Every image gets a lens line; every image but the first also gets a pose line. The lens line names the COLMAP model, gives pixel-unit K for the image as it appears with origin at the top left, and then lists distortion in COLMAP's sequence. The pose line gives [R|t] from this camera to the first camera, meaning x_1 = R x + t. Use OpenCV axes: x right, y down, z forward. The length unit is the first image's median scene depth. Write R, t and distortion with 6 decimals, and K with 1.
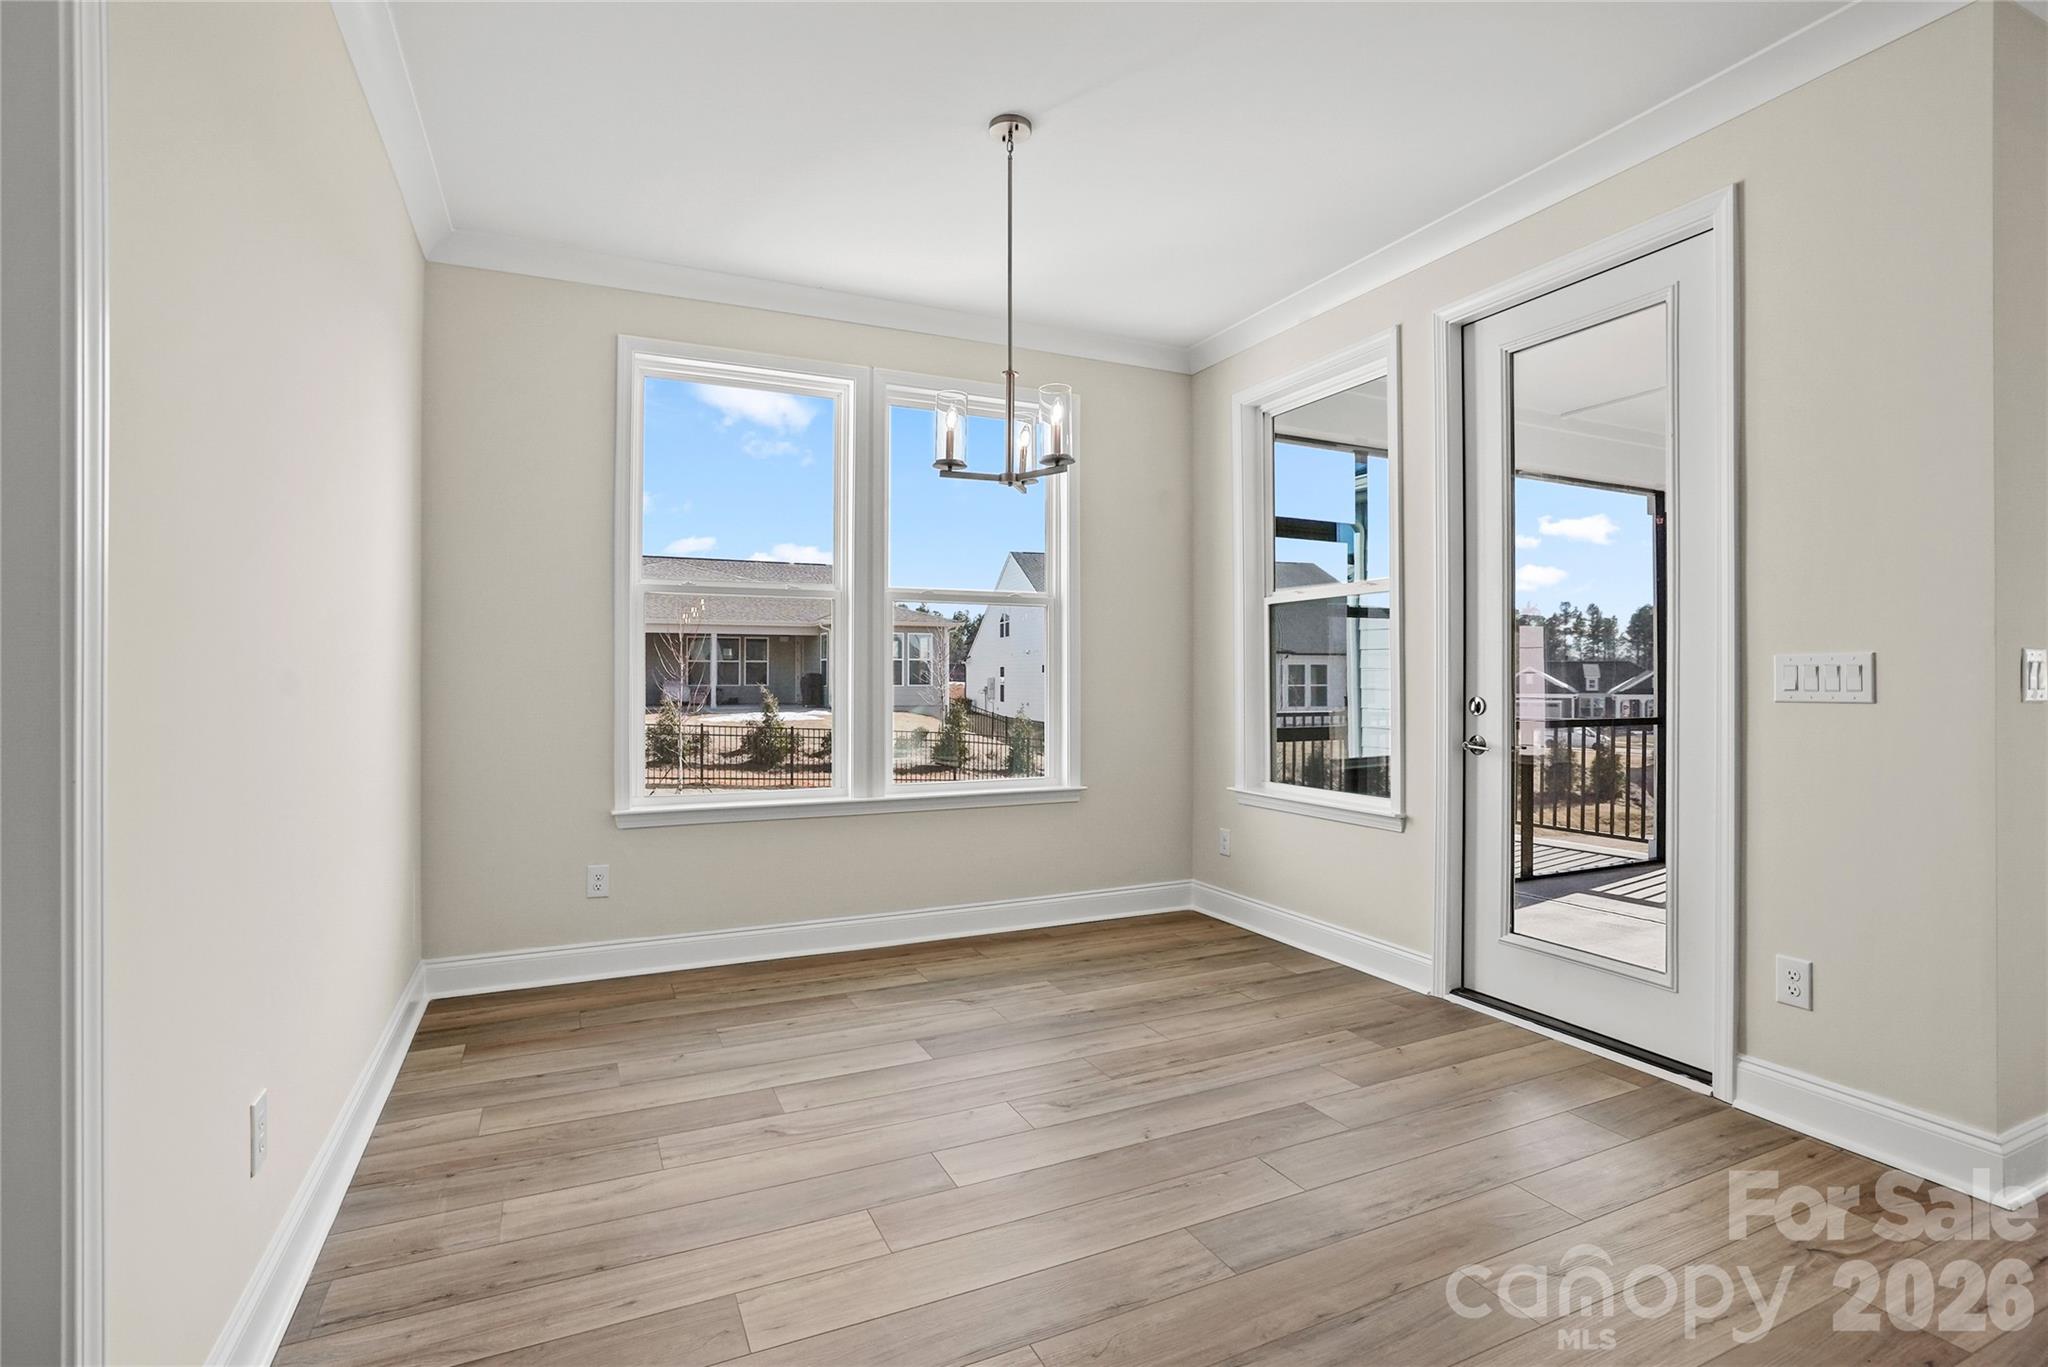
lens RADIAL K [[960.2, 0, 1020.3], [0, 960.2, 659.5], [0, 0, 1]] dist [-0.020676, 0.000318]
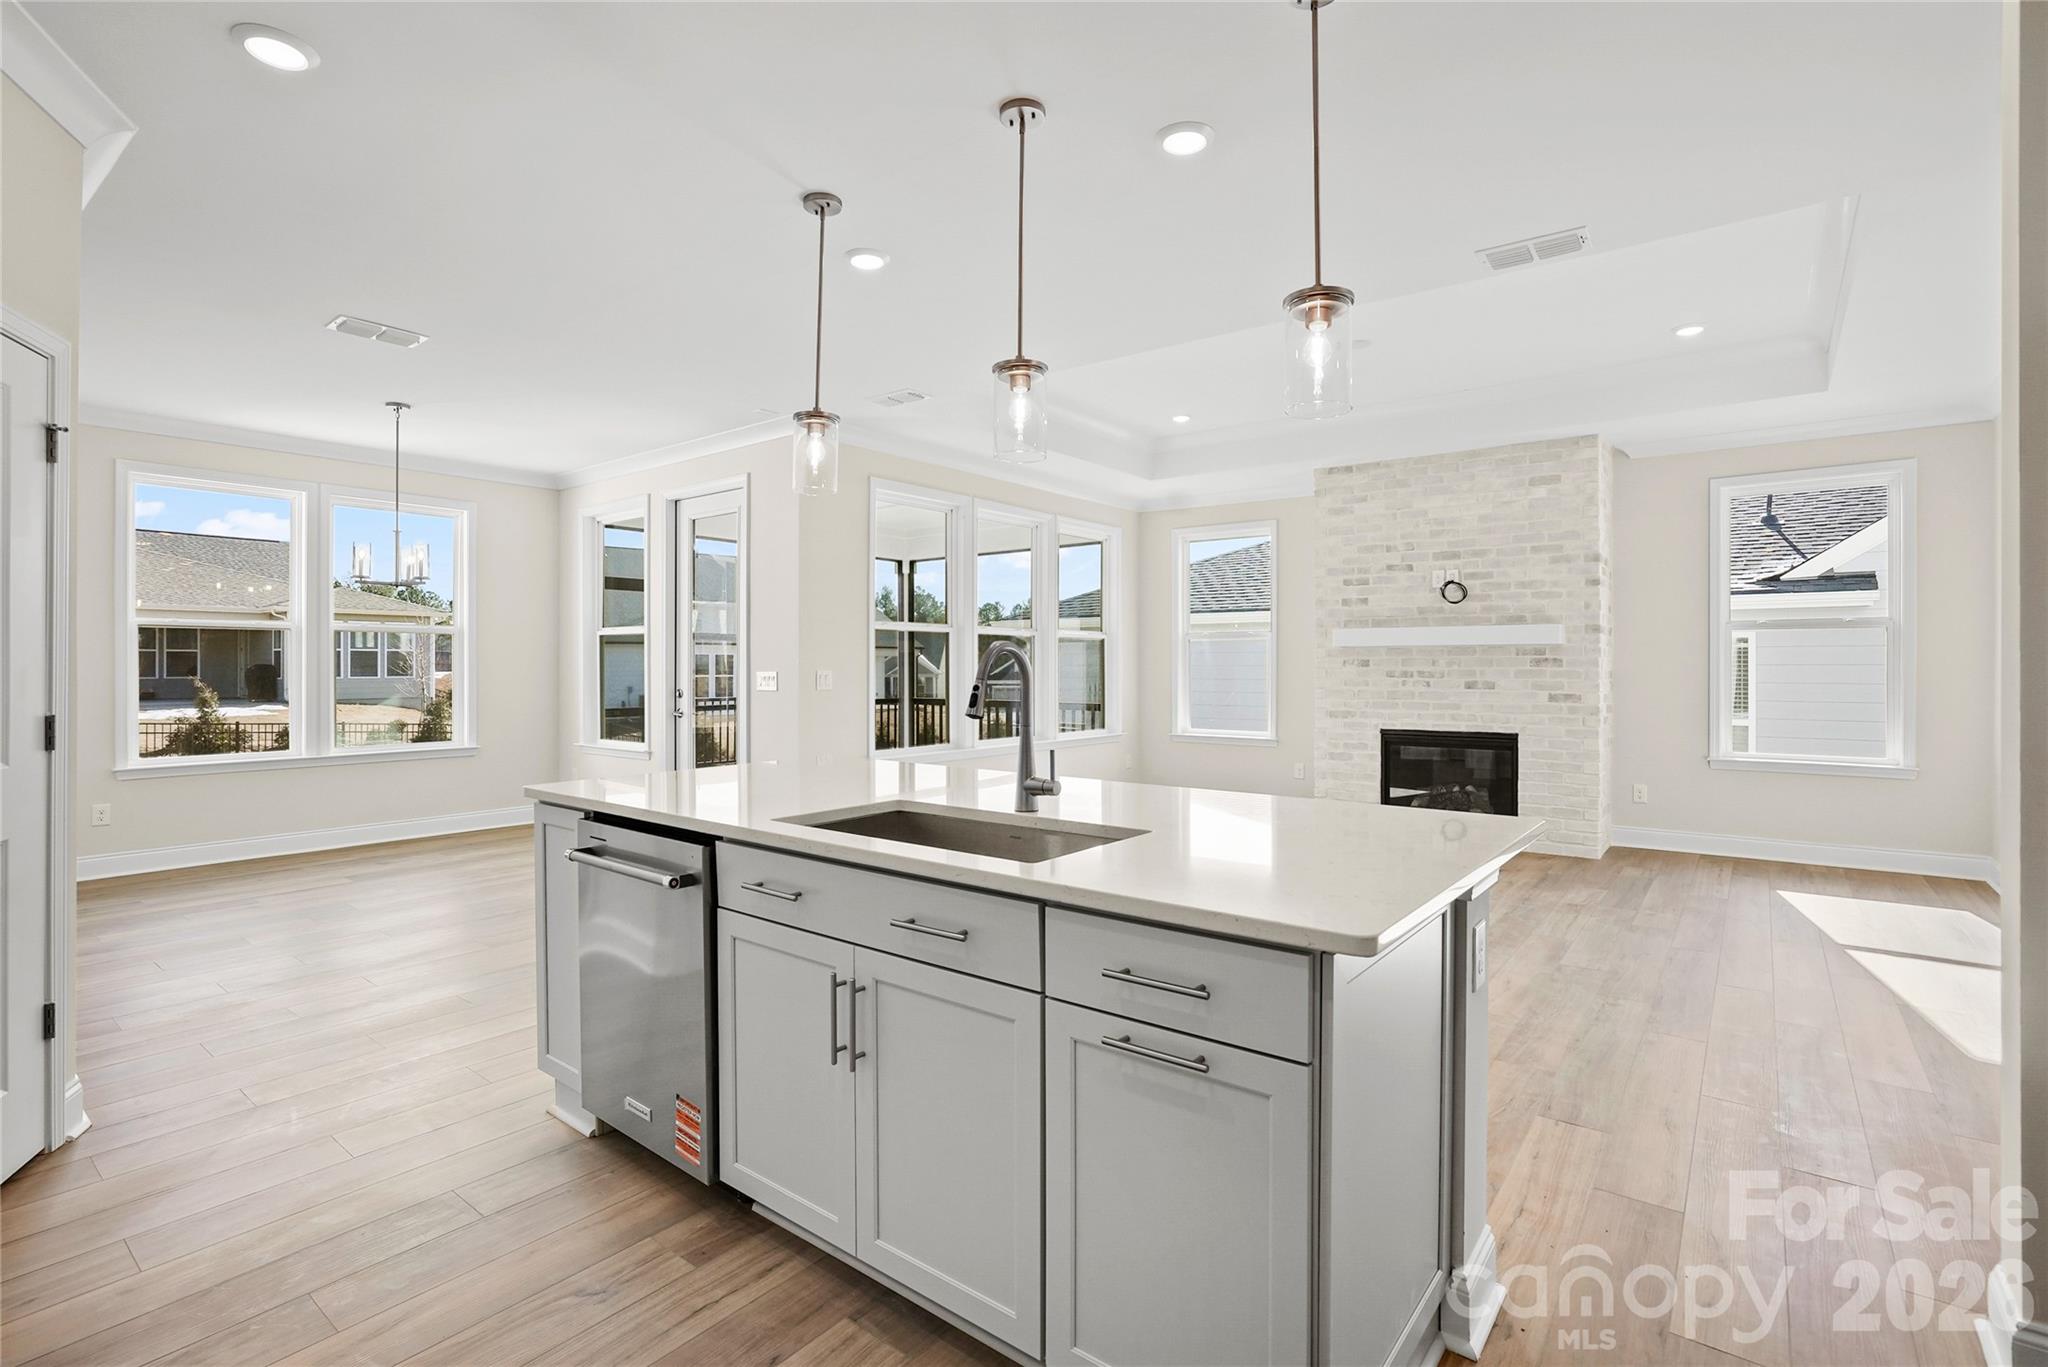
lens RADIAL K [[960.2, 0, 1020.3], [0, 960.2, 659.5], [0, 0, 1]] dist [-0.020676, 0.000318]
pose [[0.894375, 0.000677, 0.447317, 0.032143], [-0.006903, 0.999901, 0.012288, -0.007950], [-0.447264, -0.014078, 0.894291, -0.165711]]
